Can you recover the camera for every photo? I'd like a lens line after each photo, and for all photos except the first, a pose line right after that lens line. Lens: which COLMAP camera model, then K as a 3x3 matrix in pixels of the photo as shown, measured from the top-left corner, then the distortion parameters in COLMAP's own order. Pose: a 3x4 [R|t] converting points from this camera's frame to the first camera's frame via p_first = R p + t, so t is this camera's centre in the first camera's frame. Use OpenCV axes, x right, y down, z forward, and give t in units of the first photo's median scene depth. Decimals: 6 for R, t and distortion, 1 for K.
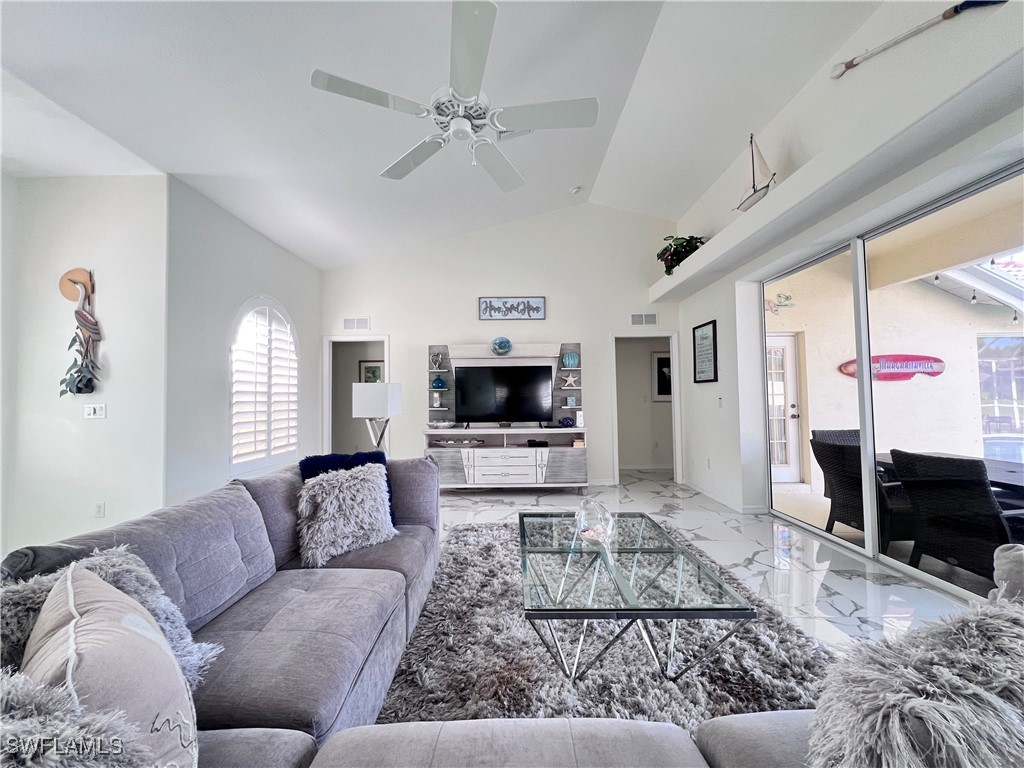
lens RADIAL K [[405.1, 0, 512.0], [0, 405.1, 384.0], [0, 0, 1]] dist [-0.000285, -0.000008]
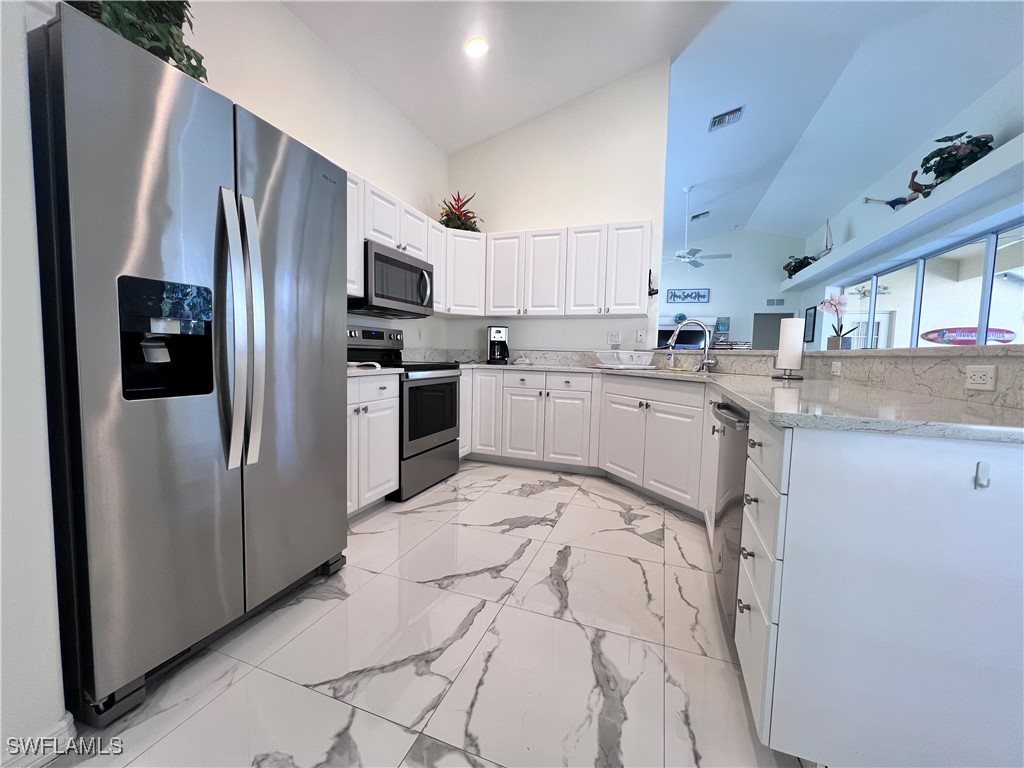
lens RADIAL K [[408.8, 0, 512.0], [0, 408.8, 384.0], [0, 0, 1]] dist [-0.003379, -0.000266]
pose [[0.941983, 0.063508, -0.329597, -0.115869], [-0.028037, 0.993394, 0.111279, 0.013573], [0.334487, -0.095582, 0.937541, -0.979433]]
